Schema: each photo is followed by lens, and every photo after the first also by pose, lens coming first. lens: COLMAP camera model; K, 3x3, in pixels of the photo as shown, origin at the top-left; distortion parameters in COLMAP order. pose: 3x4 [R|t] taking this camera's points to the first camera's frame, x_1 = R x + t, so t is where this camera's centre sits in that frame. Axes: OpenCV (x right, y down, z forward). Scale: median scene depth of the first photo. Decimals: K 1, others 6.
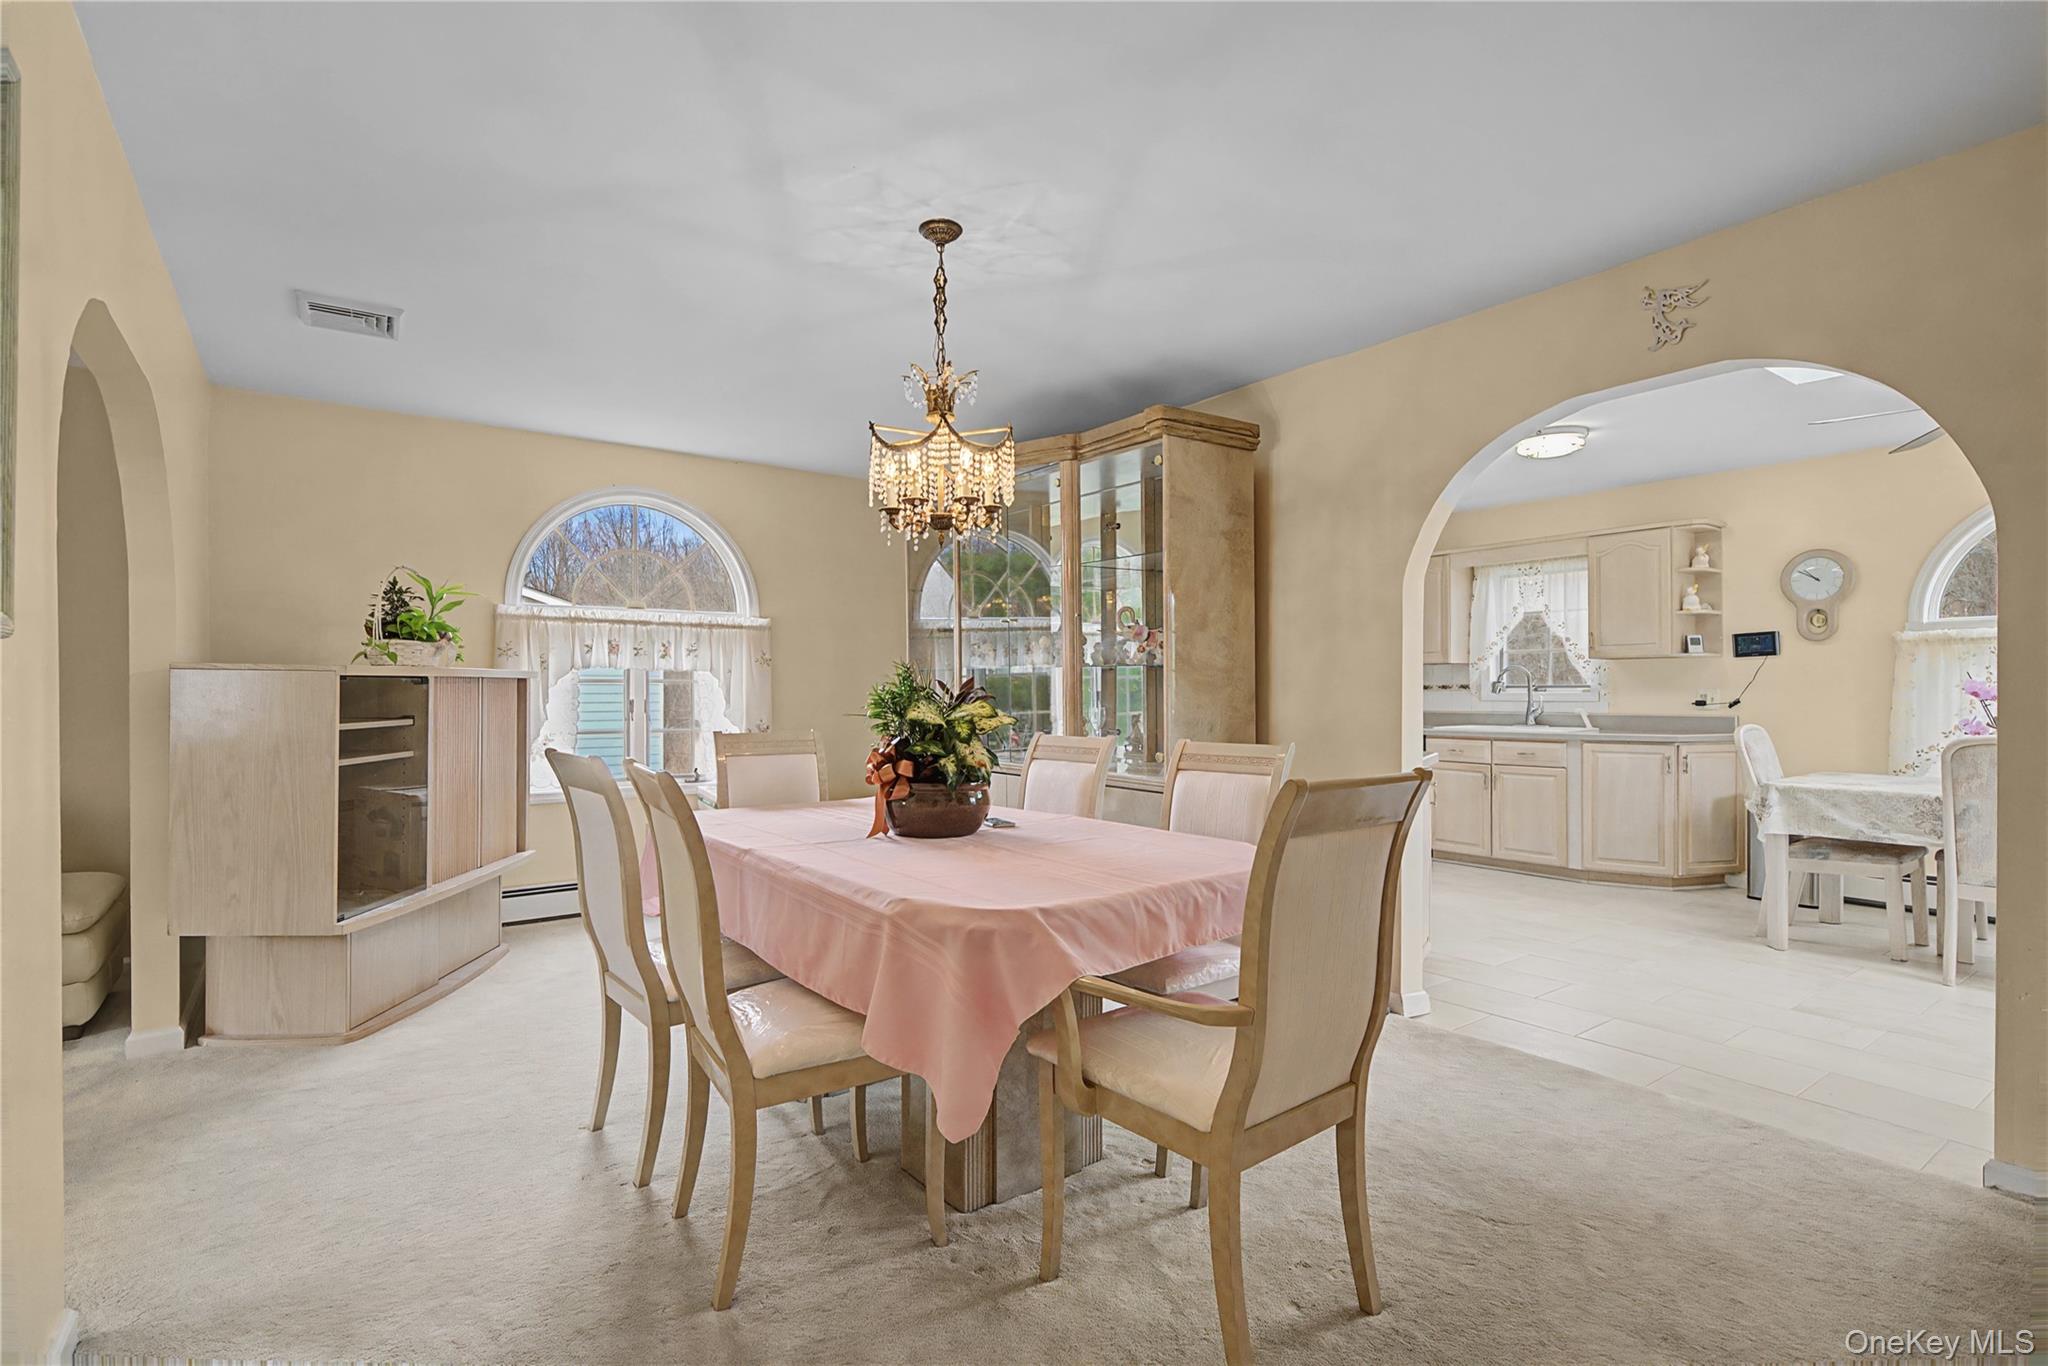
lens RADIAL K [[970.5, 0, 1014.8], [0, 970.5, 693.0], [0, 0, 1]] dist [-0.000543, 0.000918]
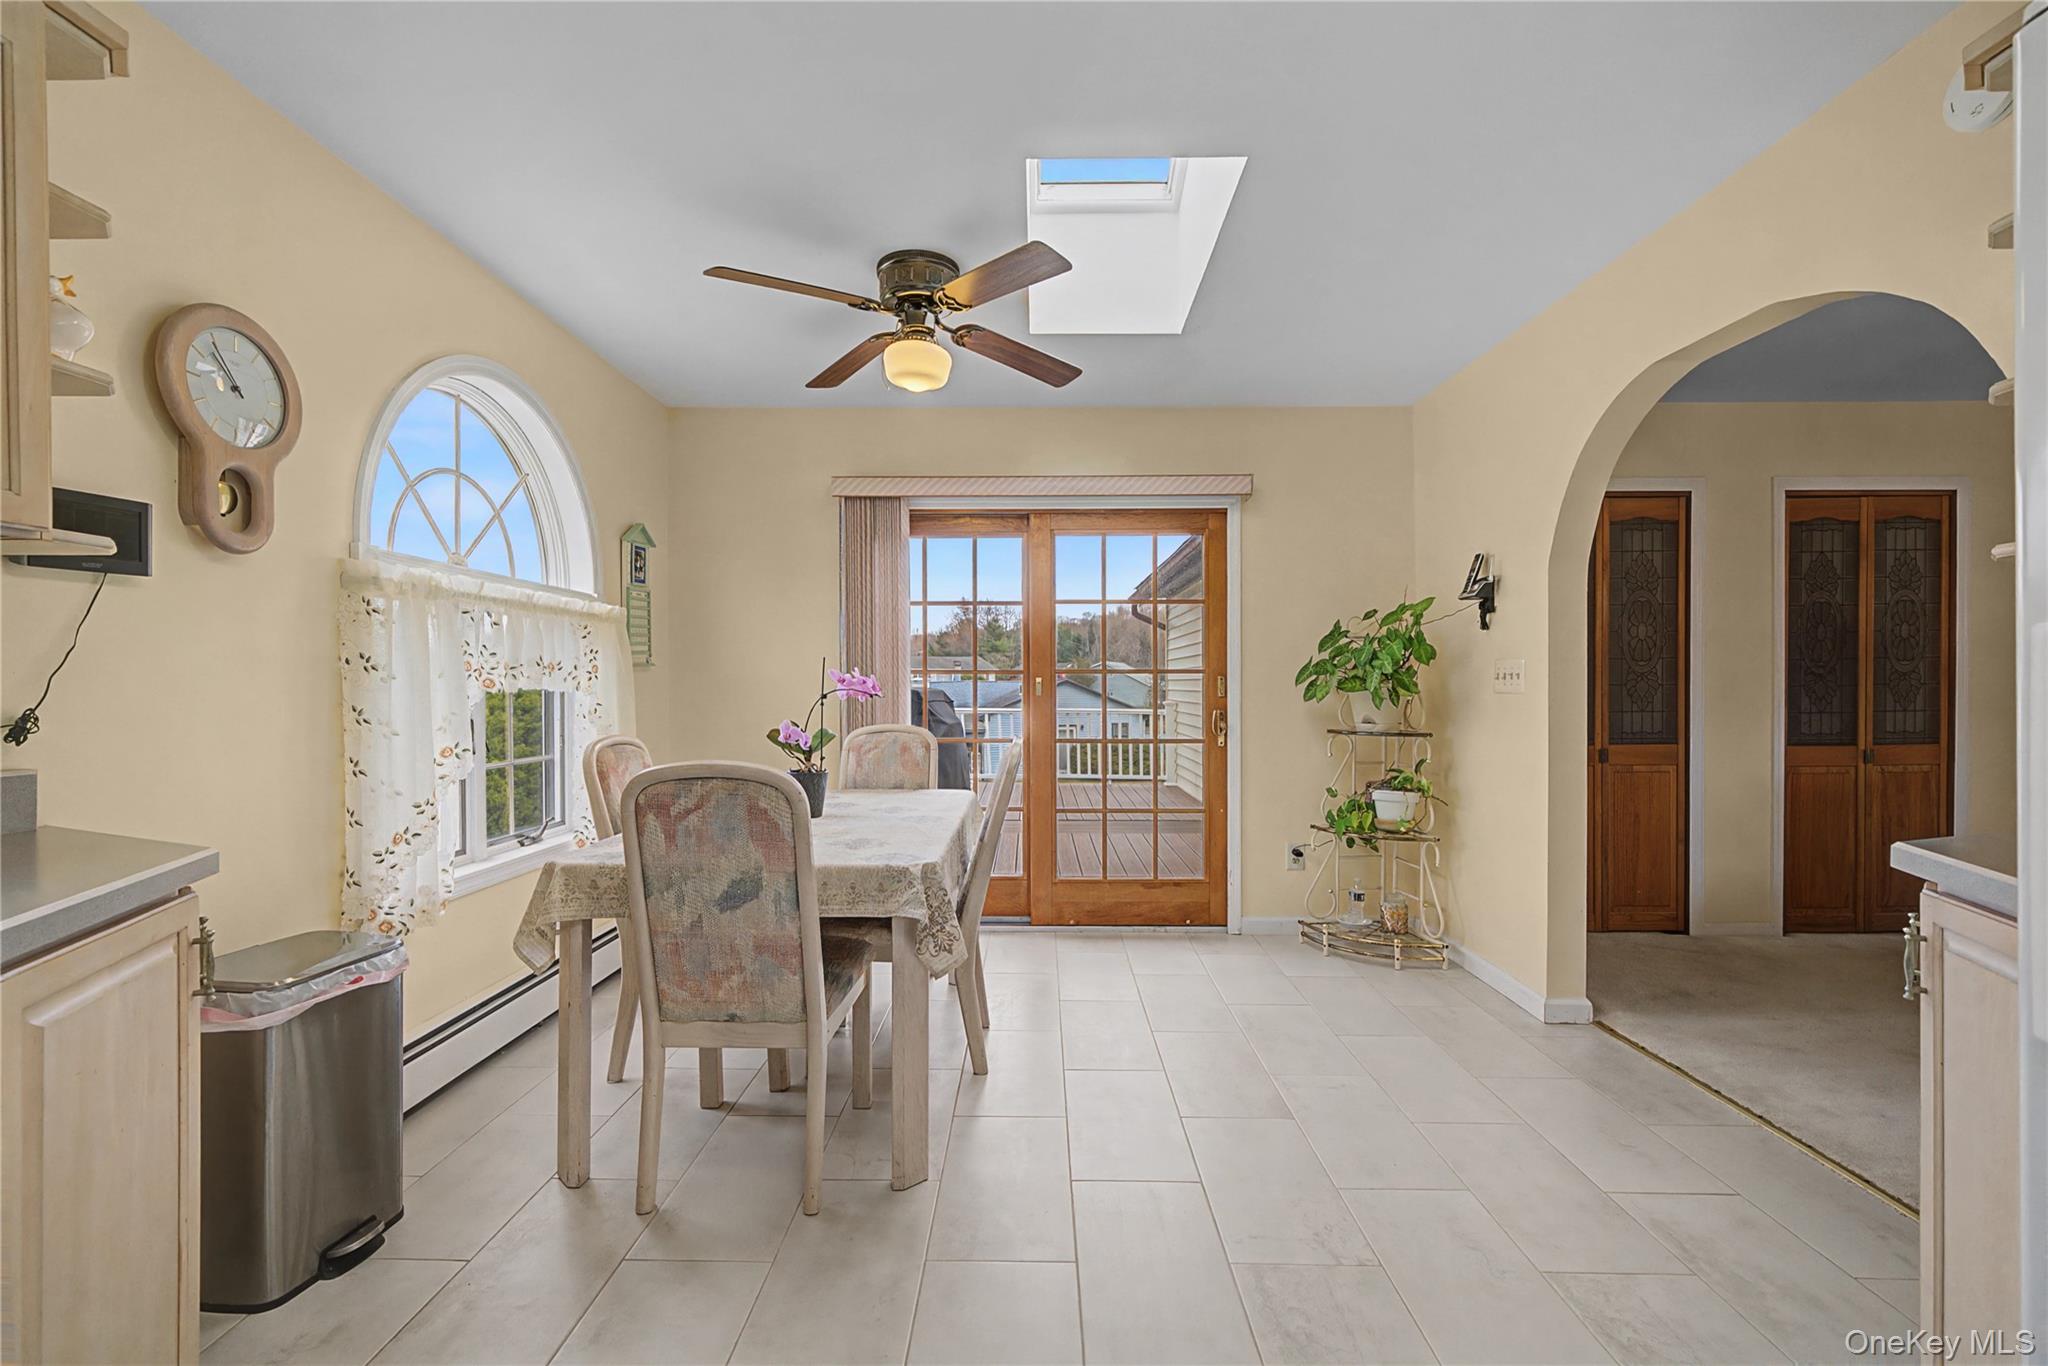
lens RADIAL K [[896.9, 0, 1017.3], [0, 896.9, 690.1], [0, 0, 1]] dist [0.001606, 0.000300]
pose [[-0.800842, 0.001026, 0.598875, 0.346002], [0.004380, 0.999982, 0.004143, 0.000264], [-0.598860, 0.005941, -0.800832, 1.023063]]
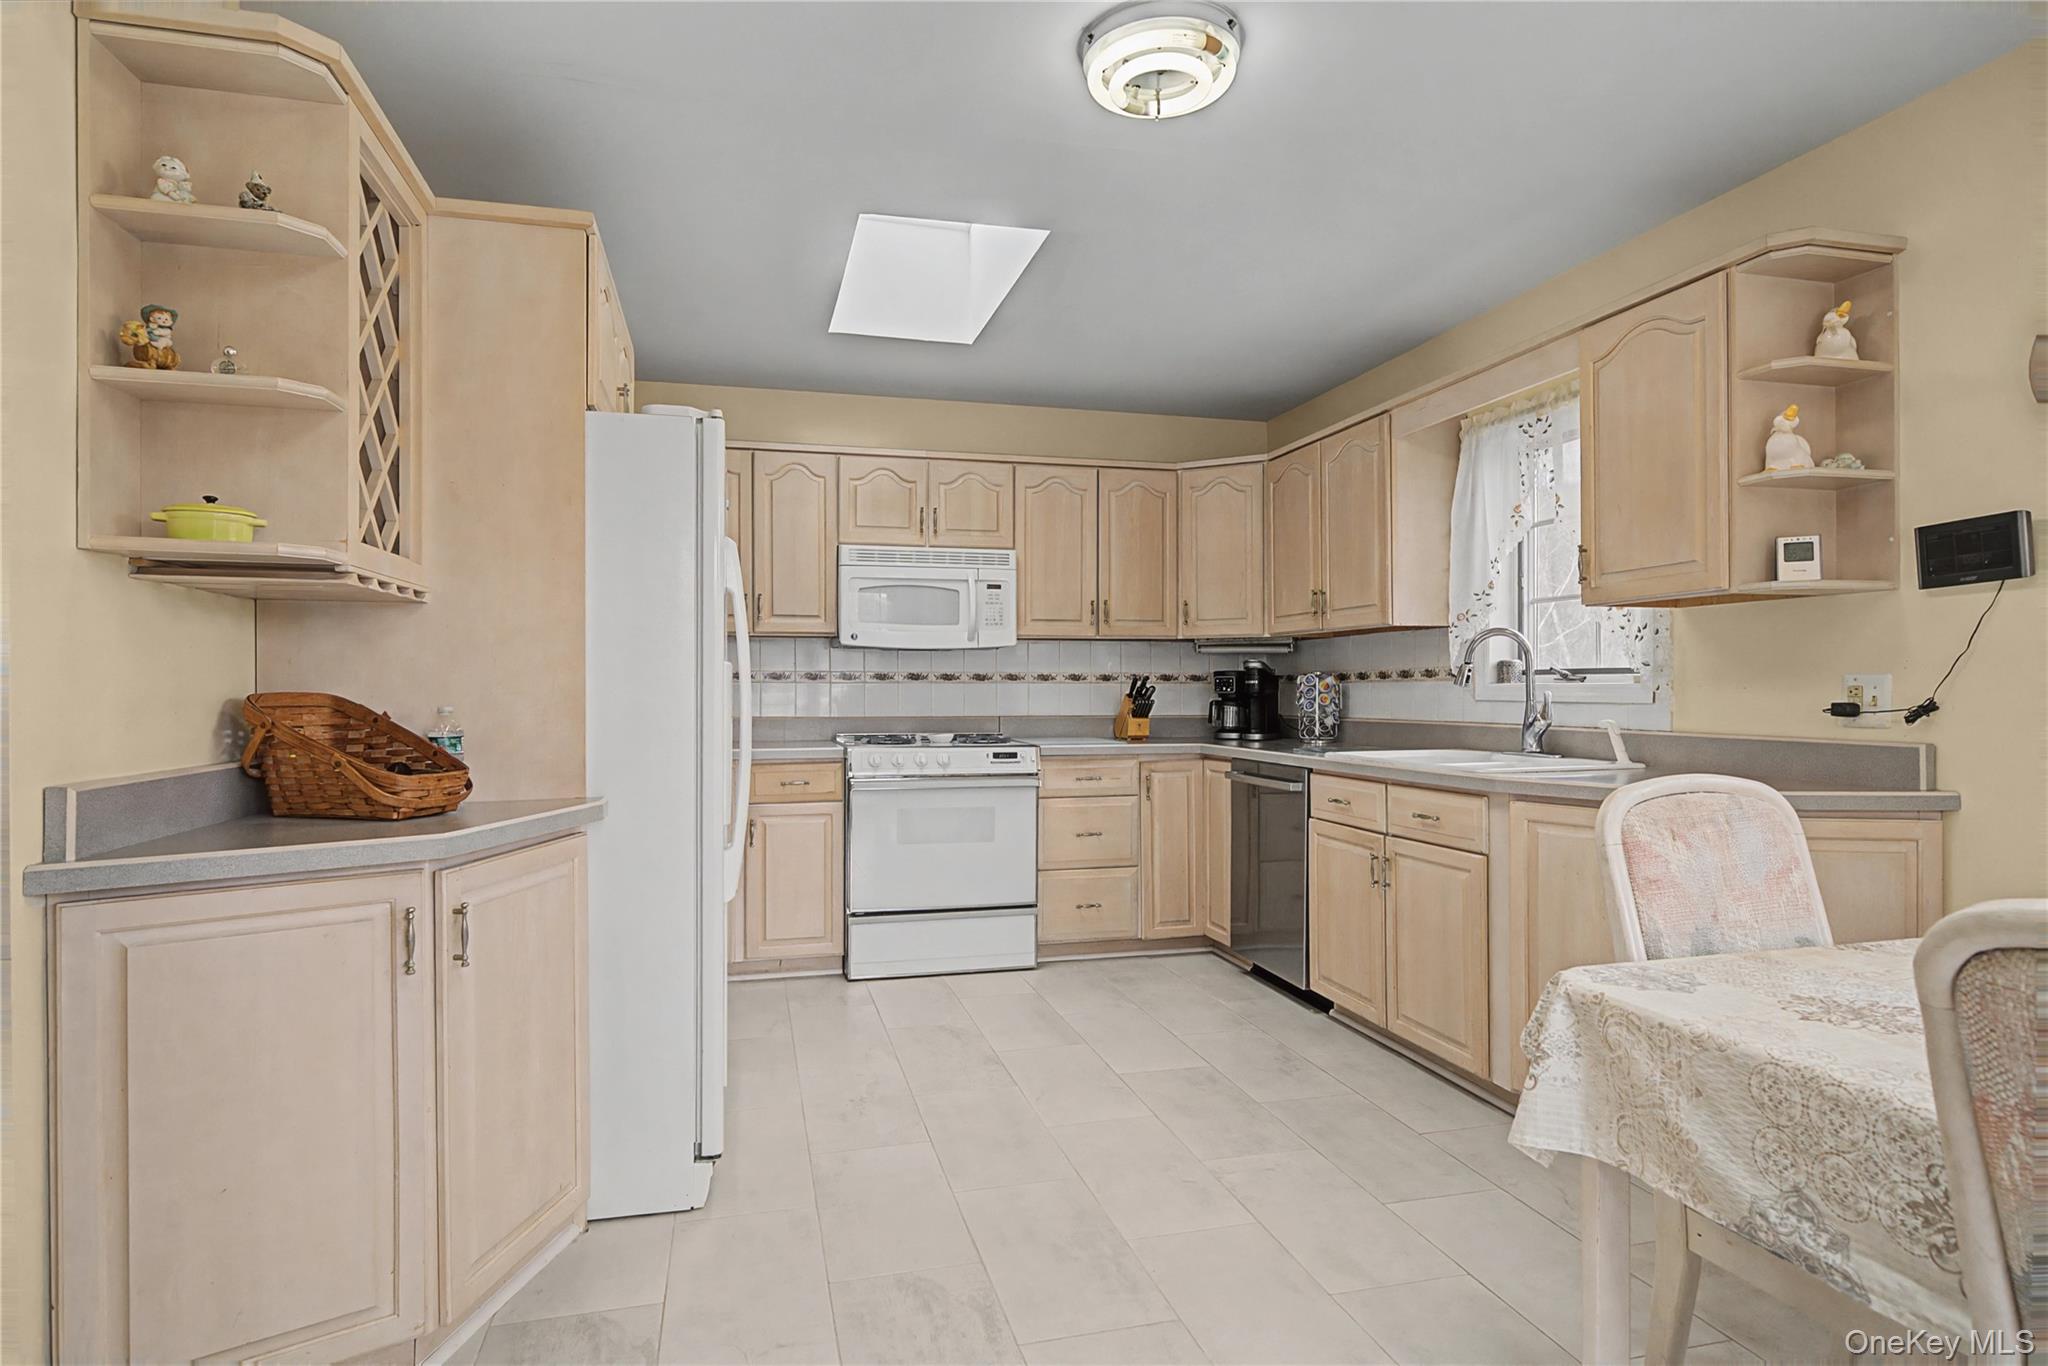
lens RADIAL K [[1104.3, 0, 1008.3], [0, 1104.3, 685.5], [0, 0, 1]] dist [0.005096, -0.002630]
pose [[0.928708, -0.000586, -0.370812, 0.563873], [-0.000217, 0.999998, -0.002123, 0.001723], [0.370812, 0.002052, 0.928706, 0.462407]]
